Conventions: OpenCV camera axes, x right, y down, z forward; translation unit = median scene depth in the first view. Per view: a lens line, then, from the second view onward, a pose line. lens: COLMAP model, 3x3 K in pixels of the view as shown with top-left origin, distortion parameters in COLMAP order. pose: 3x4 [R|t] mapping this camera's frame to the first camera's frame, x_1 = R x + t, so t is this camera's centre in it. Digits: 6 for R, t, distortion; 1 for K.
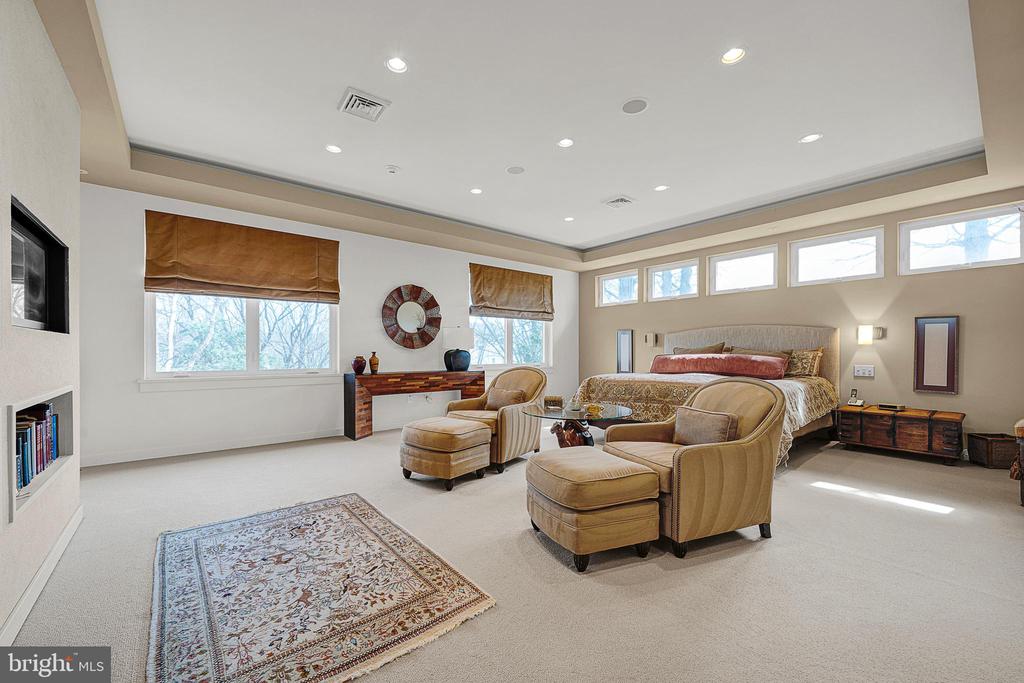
lens RADIAL K [[403.8, 0, 505.6], [0, 403.8, 349.7], [0, 0, 1]] dist [-0.001054, -0.000216]
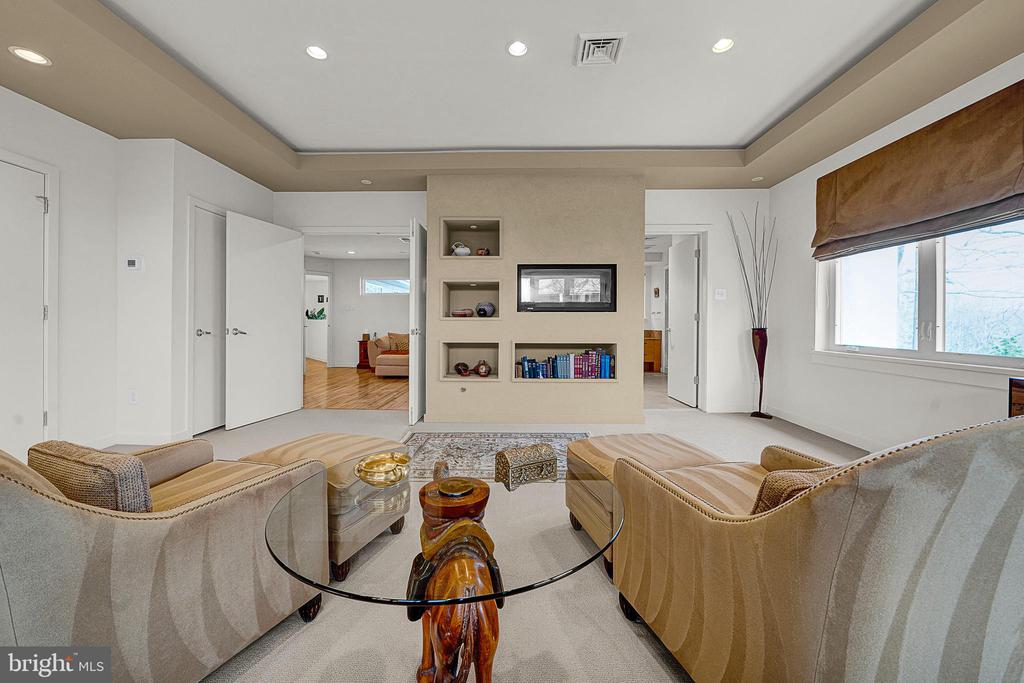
lens RADIAL K [[385.8, 0, 509.7], [0, 385.8, 327.1], [0, 0, 1]] dist [0.000076, -0.000022]
pose [[-0.649333, 0.003535, -0.760496, 0.323943], [0.000001, 0.999989, 0.004647, 0.011796], [0.760504, 0.003017, -0.649326, 1.043378]]
